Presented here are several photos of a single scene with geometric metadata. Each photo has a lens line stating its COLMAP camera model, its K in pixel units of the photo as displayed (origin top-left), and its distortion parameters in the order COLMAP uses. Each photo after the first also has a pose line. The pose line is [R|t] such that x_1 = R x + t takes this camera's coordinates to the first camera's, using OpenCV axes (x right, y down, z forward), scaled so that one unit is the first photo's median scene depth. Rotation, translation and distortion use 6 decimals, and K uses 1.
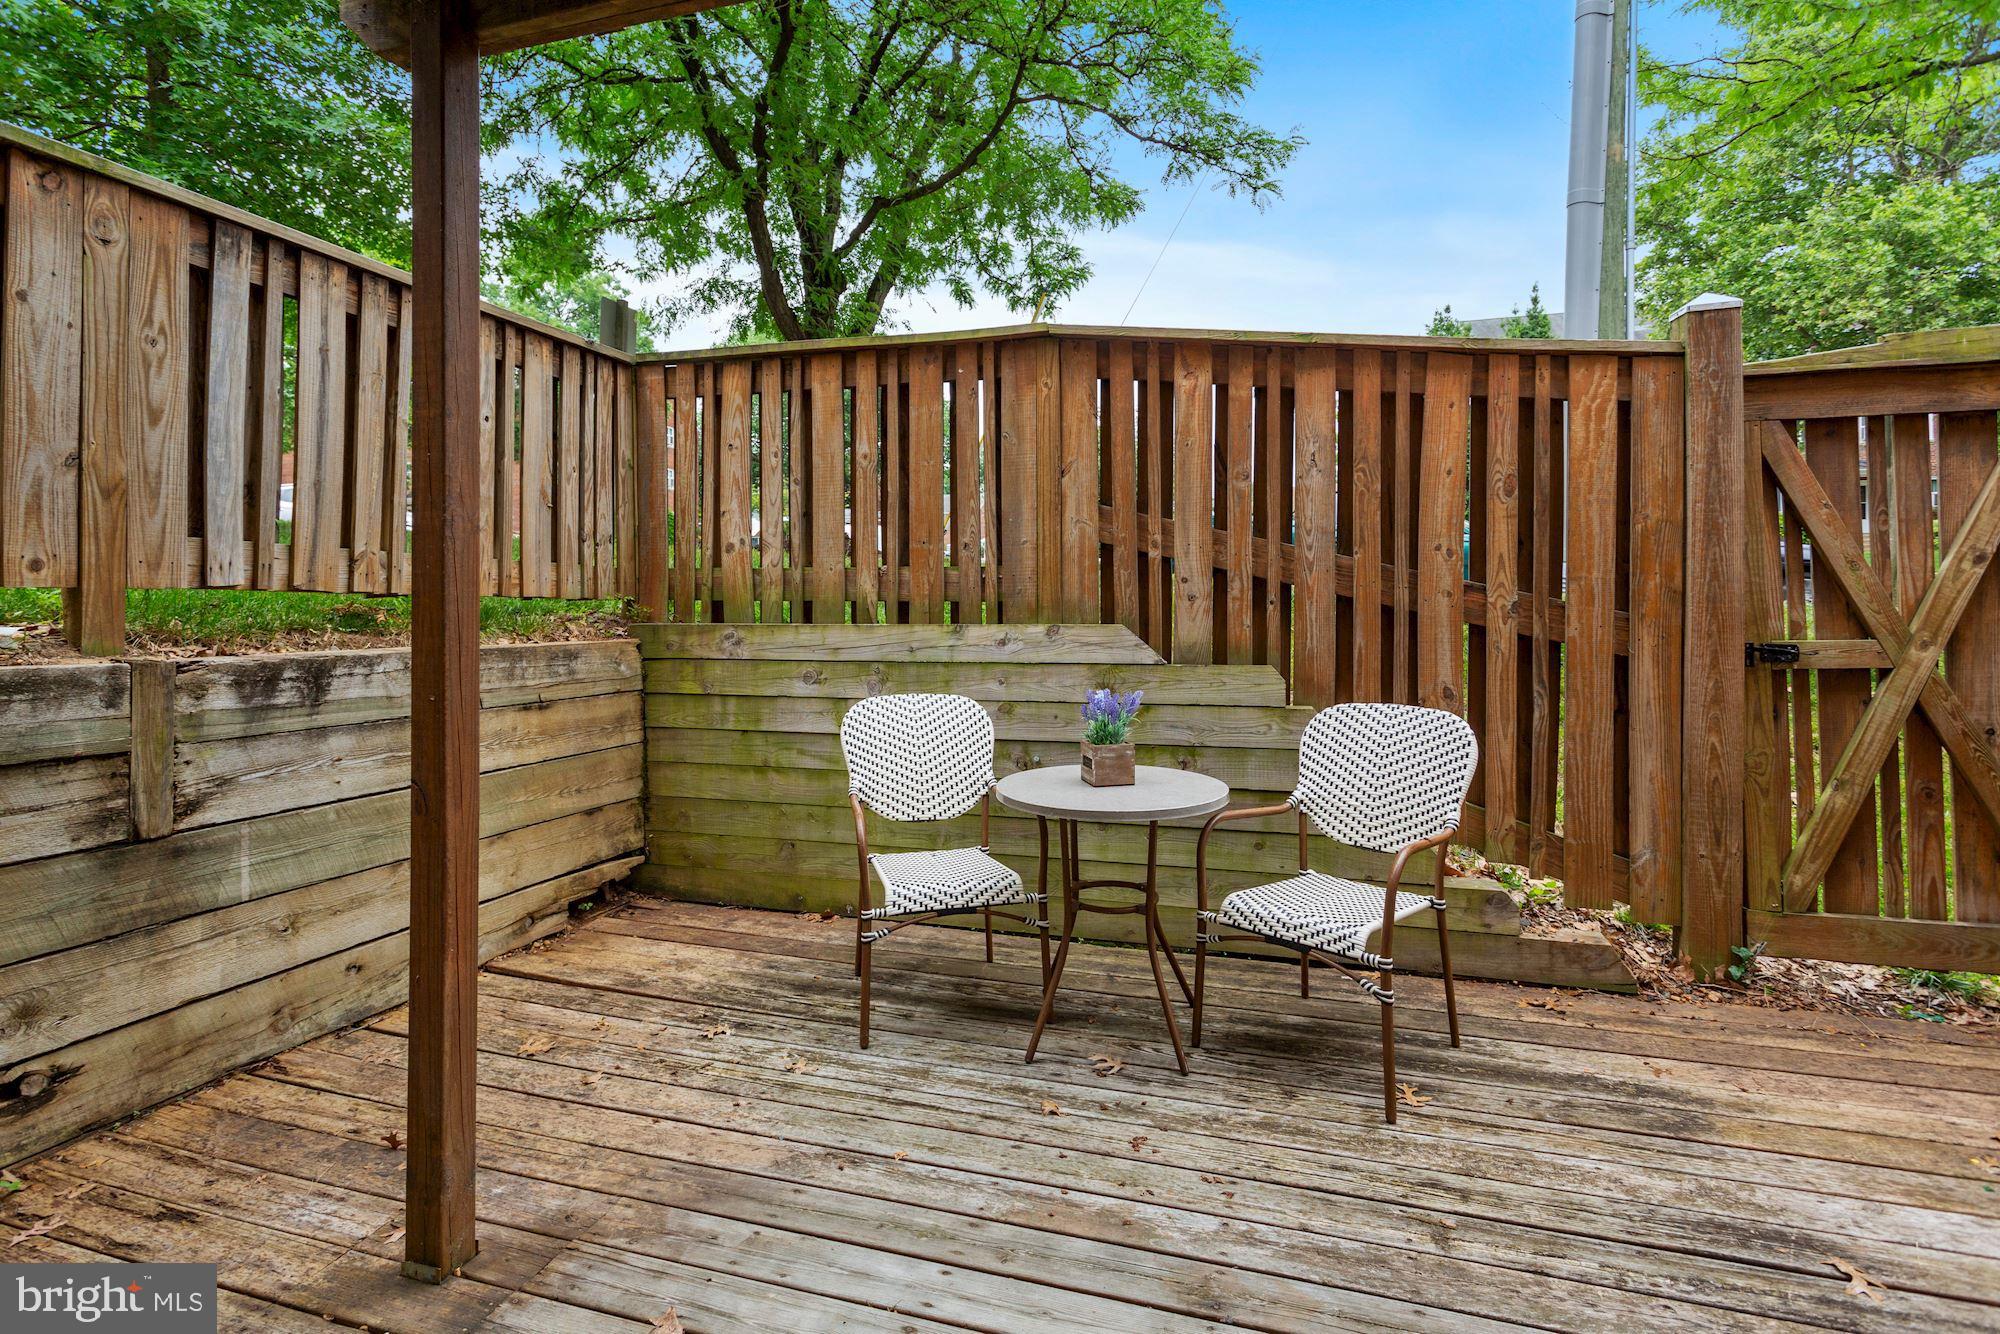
lens RADIAL K [[960.5, 0, 1003.2], [0, 960.5, 609.8], [0, 0, 1]] dist [0.000078, 0.000138]
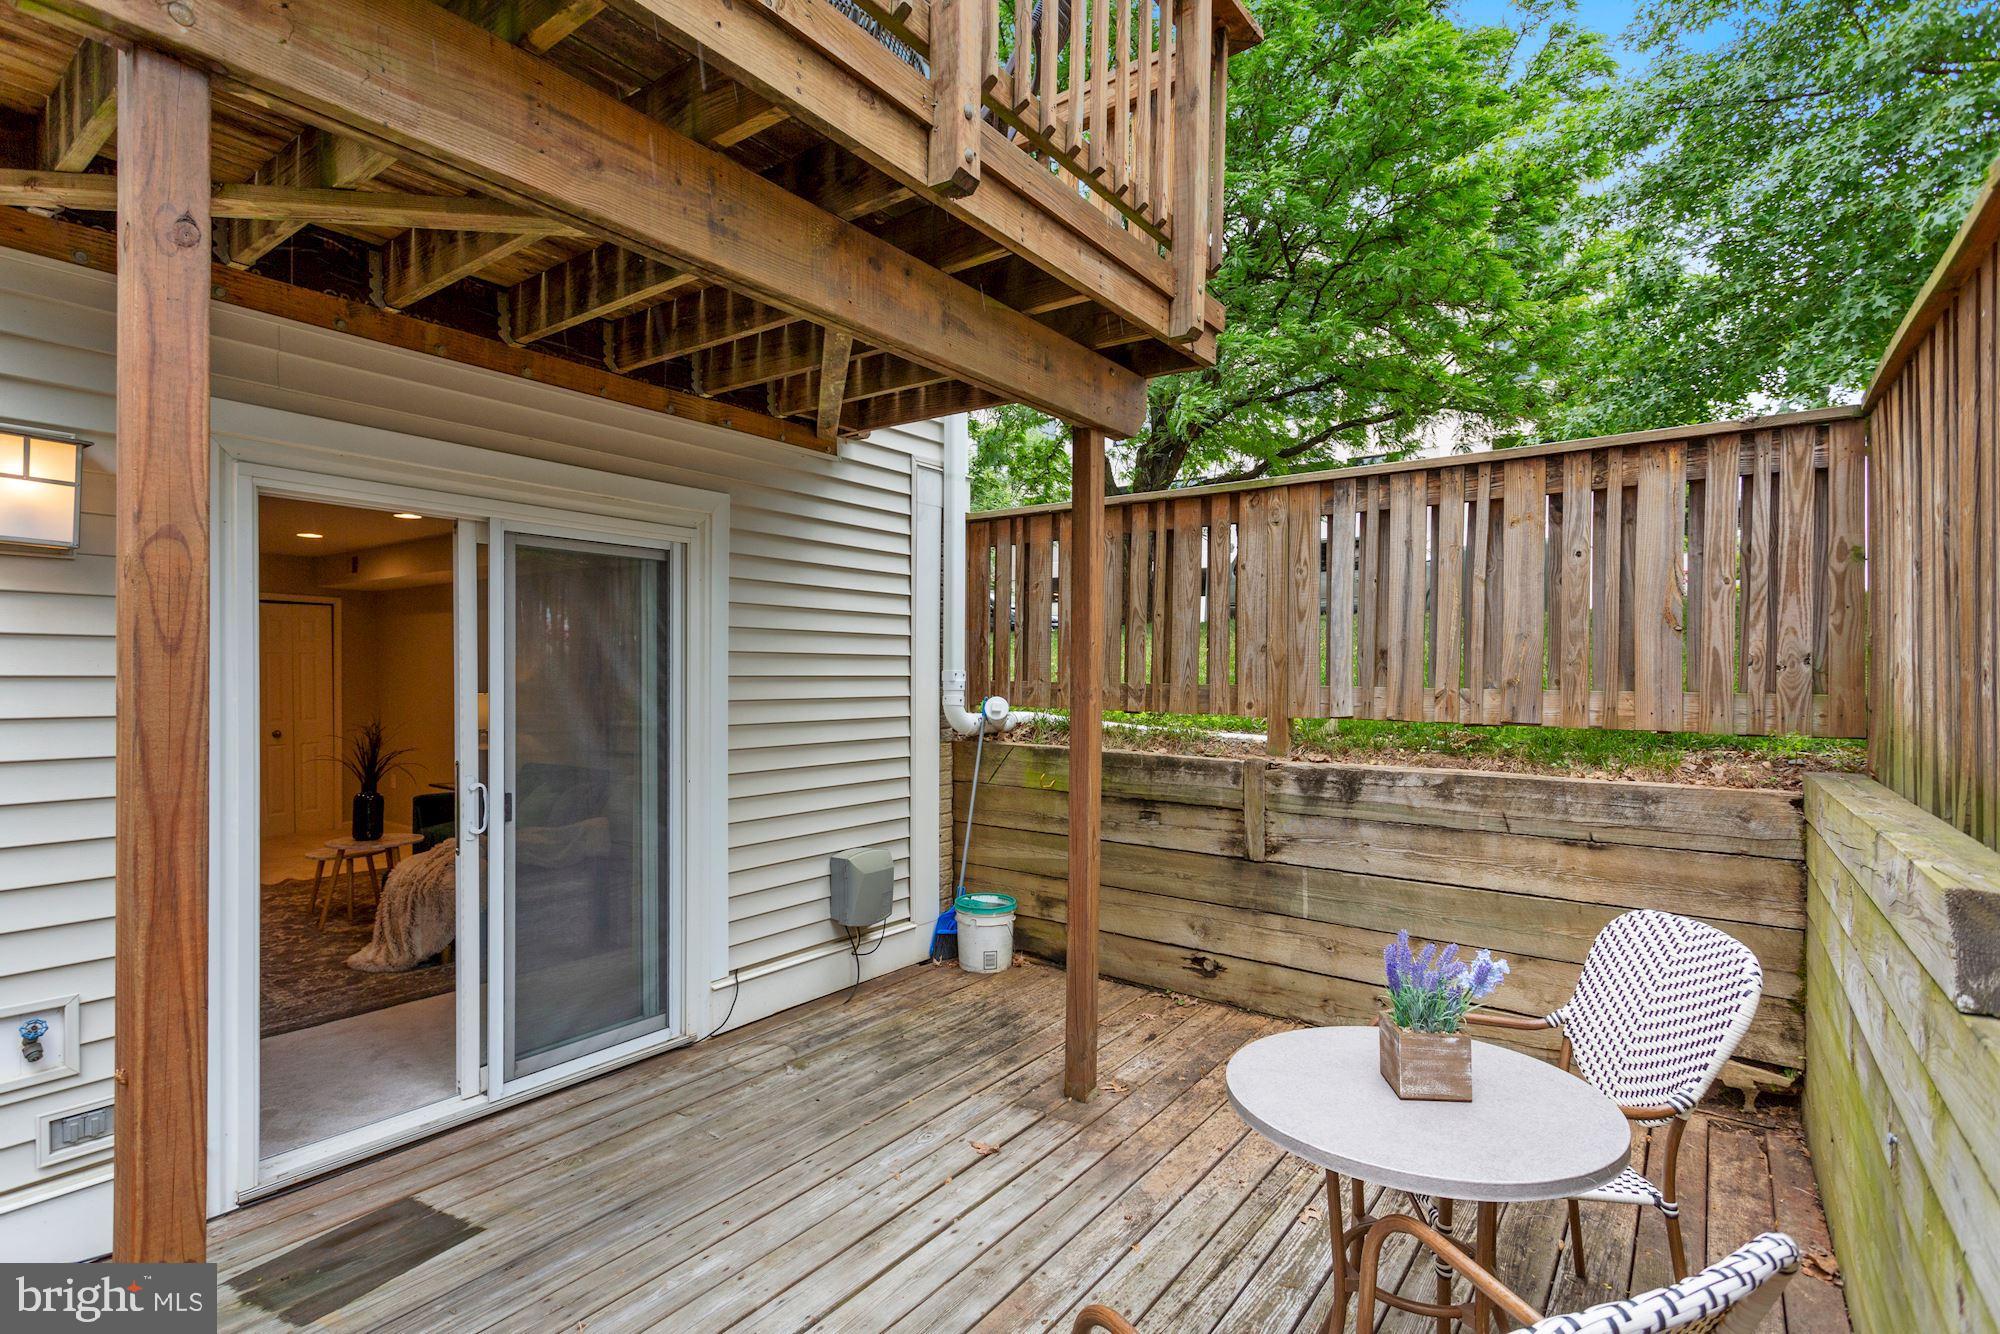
lens RADIAL K [[963.9, 0, 971.8], [0, 963.9, 678.0], [0, 0, 1]] dist [-0.003517, -0.000740]
pose [[-0.353106, 0.005755, -0.935566, 0.907366], [0.000221, 0.999982, 0.006068, -0.104363], [0.935583, 0.001936, -0.353101, 1.071214]]
